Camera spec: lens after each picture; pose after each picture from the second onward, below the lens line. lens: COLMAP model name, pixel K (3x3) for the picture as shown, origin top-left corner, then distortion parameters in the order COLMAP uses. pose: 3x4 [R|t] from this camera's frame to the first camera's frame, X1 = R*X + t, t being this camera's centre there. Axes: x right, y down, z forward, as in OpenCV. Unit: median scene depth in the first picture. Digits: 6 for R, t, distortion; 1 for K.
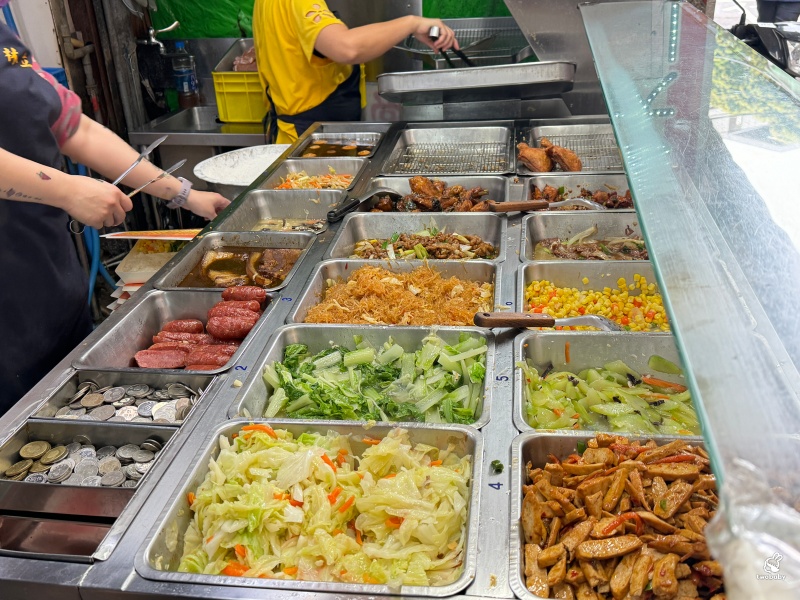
lens RADIAL K [[800.9, 0, 390.1], [0, 800.9, 316.4], [0, 0, 1]] dist [0.077329, 0.000000]
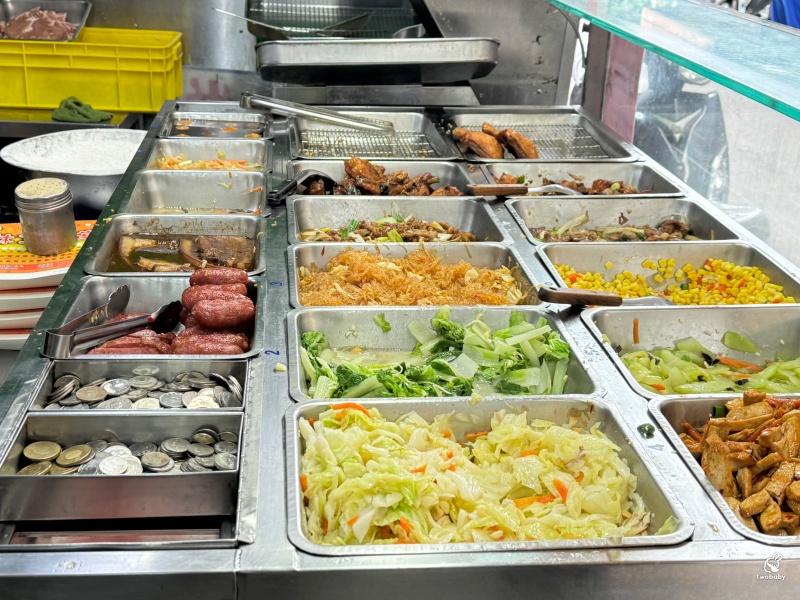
lens RADIAL K [[1080.5, 0, 401.0], [0, 1080.5, 300.3], [0, 0, 1]] dist [0.083893, 0.000000]
pose [[0.965039, -0.007039, 0.262011, -0.197171], [0.032943, 0.994970, -0.094604, 0.068040], [-0.260027, 0.099927, 0.960417, -0.035438]]
